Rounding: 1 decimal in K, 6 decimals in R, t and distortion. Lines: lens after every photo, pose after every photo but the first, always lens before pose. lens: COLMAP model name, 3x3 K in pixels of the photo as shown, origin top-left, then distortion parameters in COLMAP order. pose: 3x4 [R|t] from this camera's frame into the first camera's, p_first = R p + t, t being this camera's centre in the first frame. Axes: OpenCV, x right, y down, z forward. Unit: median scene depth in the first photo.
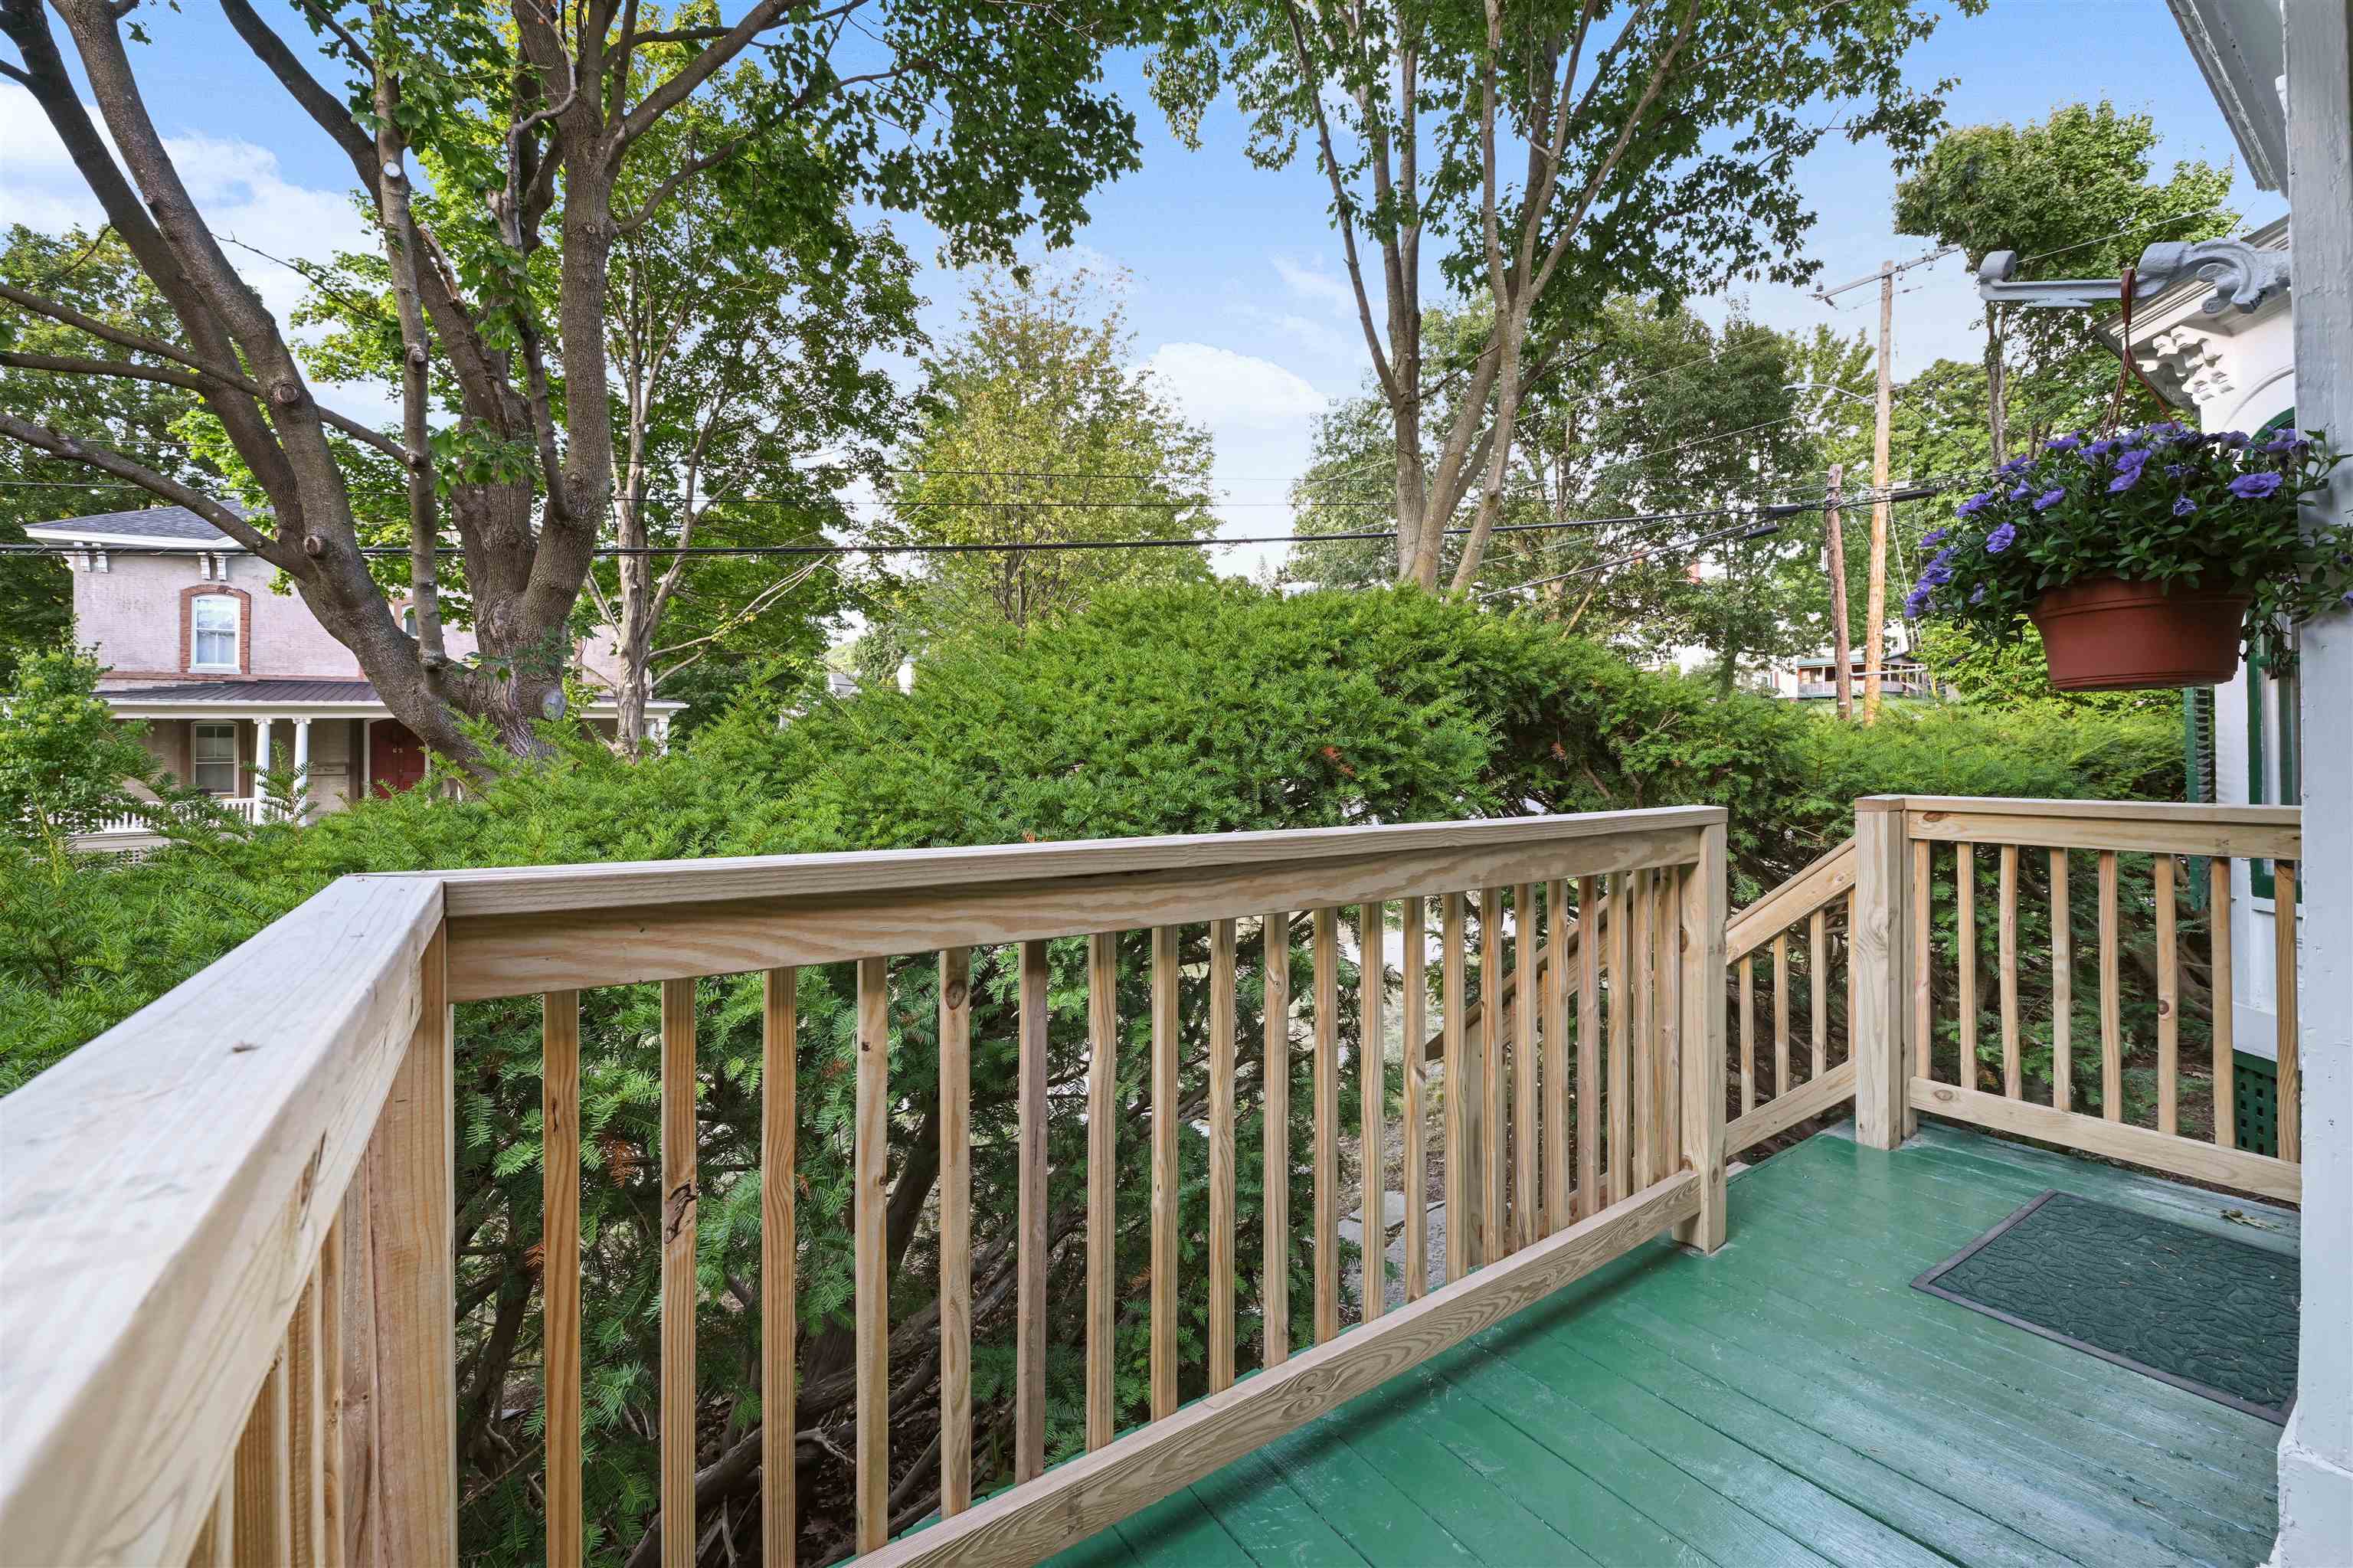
lens RADIAL K [[957.1, 0, 1179.4], [0, 957.1, 724.7], [0, 0, 1]] dist [-0.013386, 0.000196]
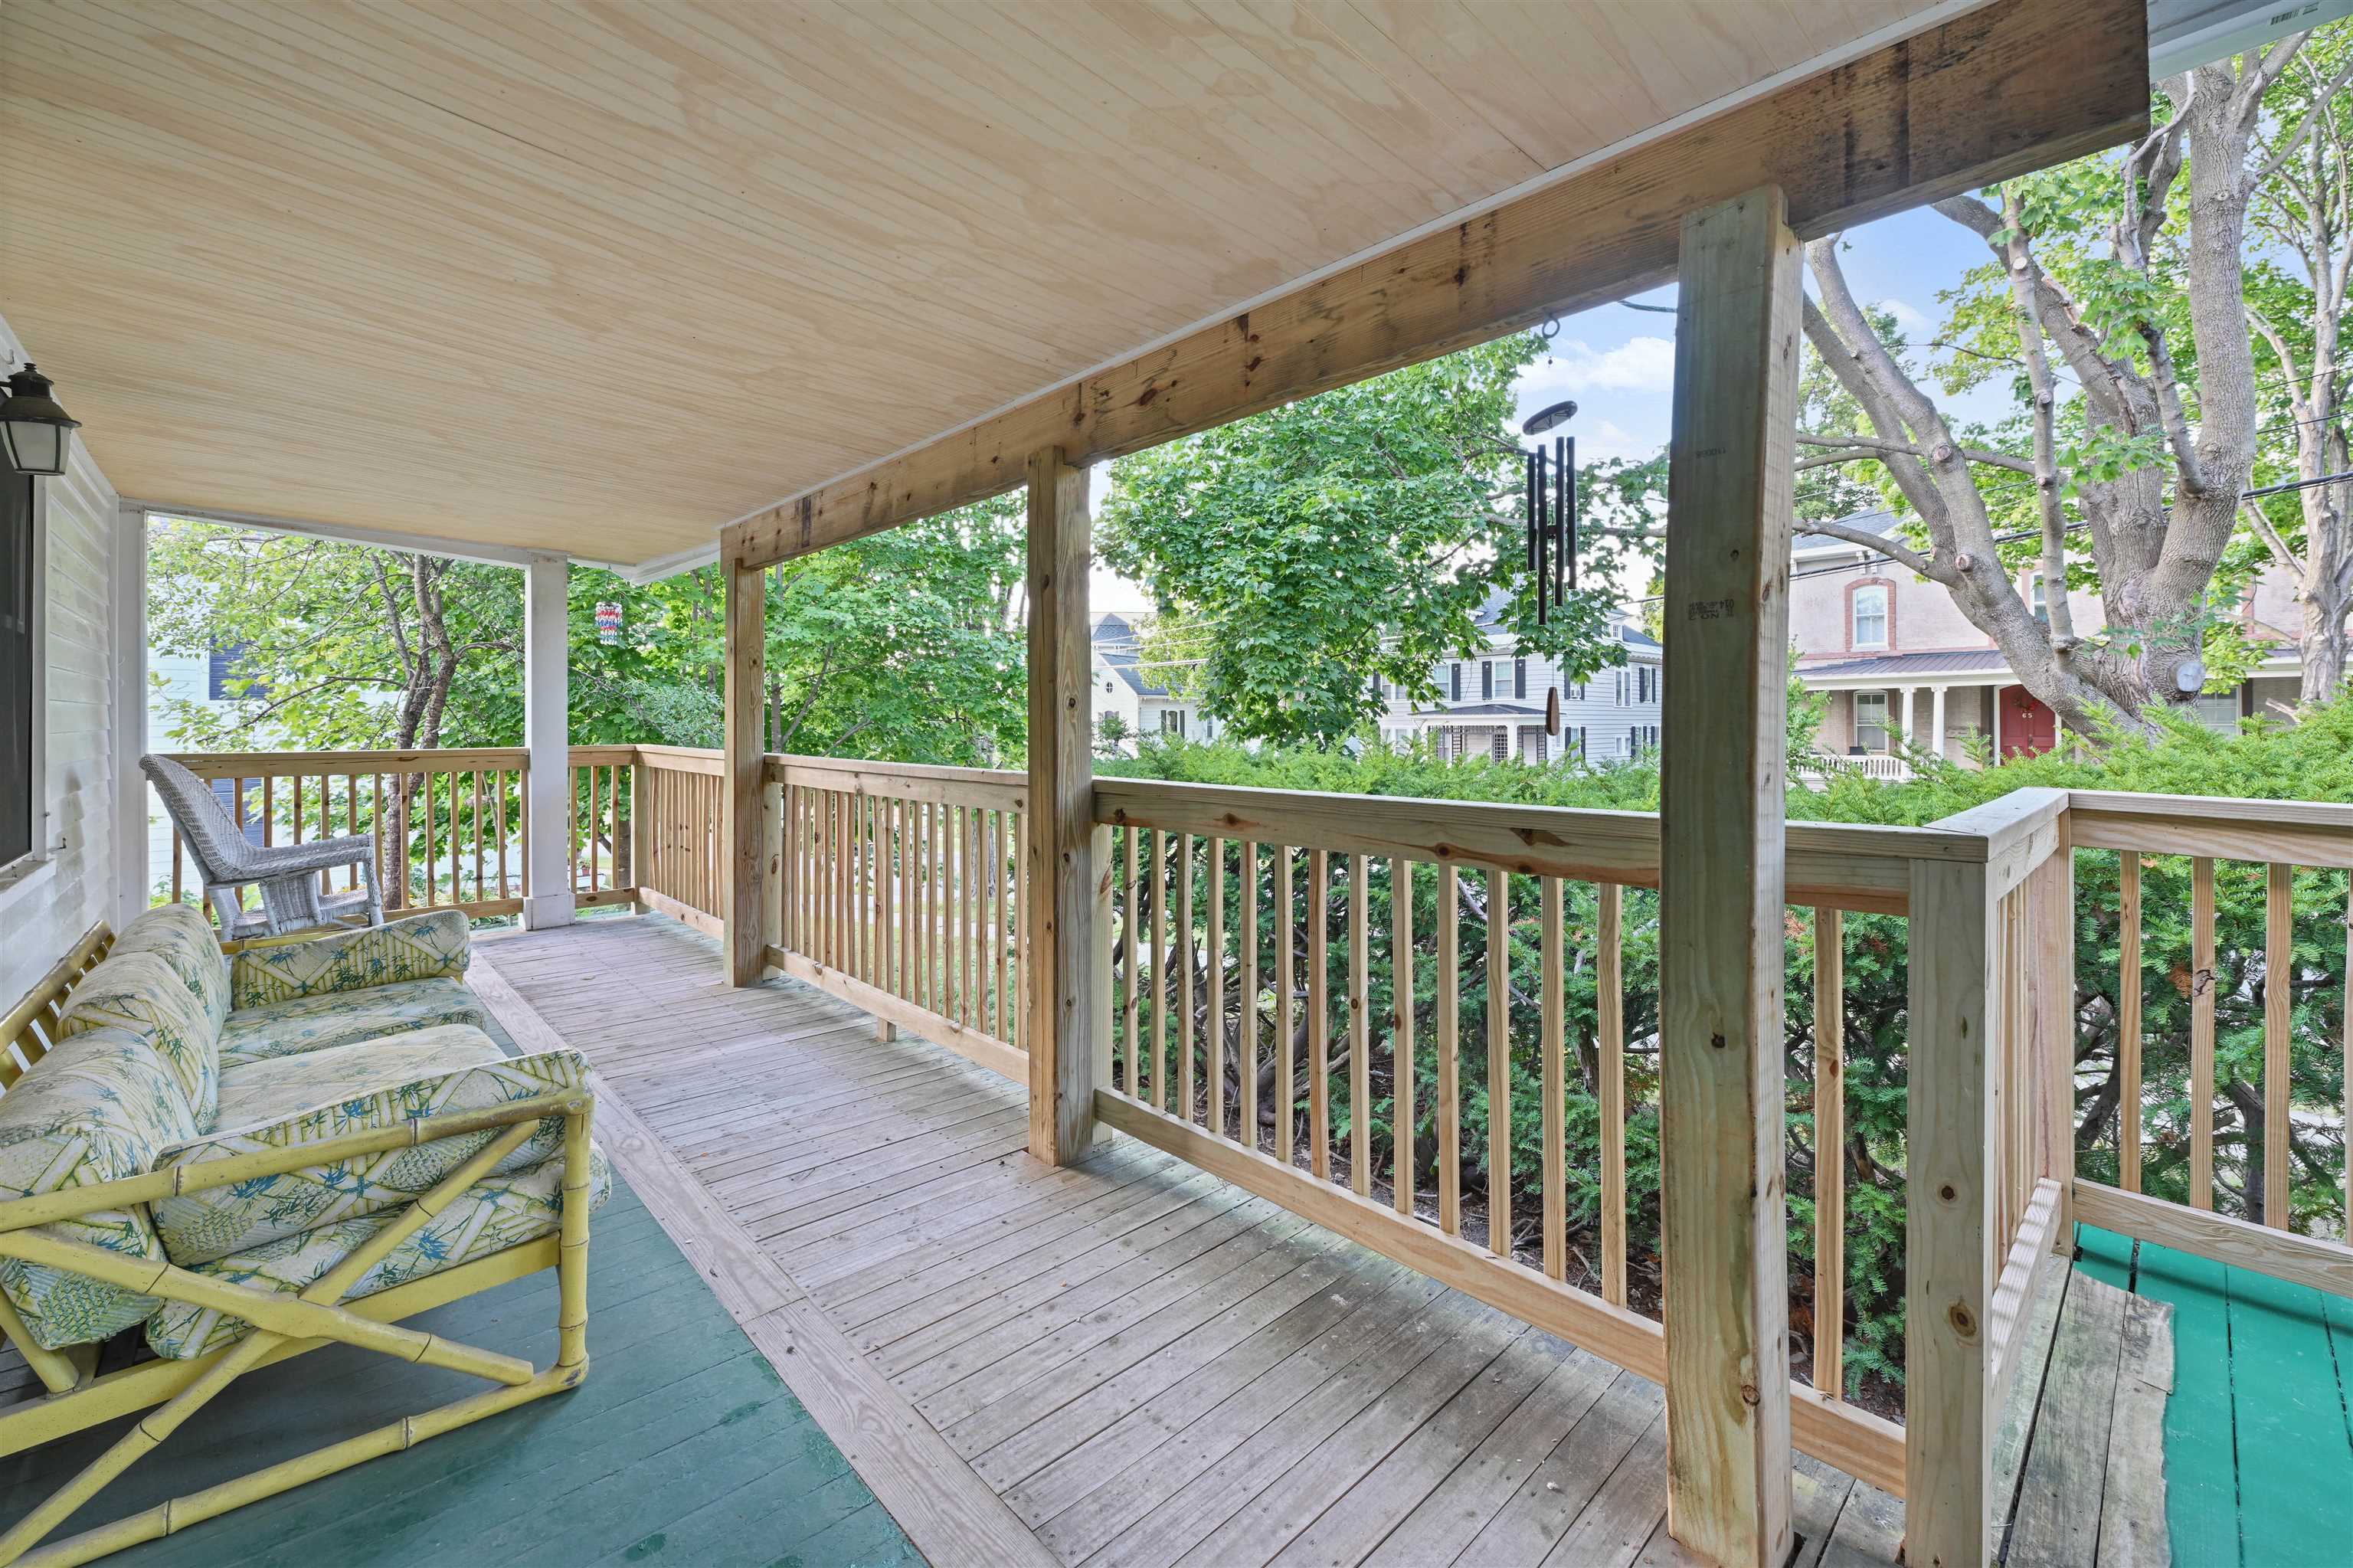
lens RADIAL K [[957.1, 0, 1179.4], [0, 957.1, 724.7], [0, 0, 1]] dist [-0.013386, 0.000196]
pose [[0.152444, 0.014238, -0.988210, 0.068575], [0.025181, 0.999516, 0.018286, -0.005857], [0.987991, -0.027672, 0.152011, -0.087326]]
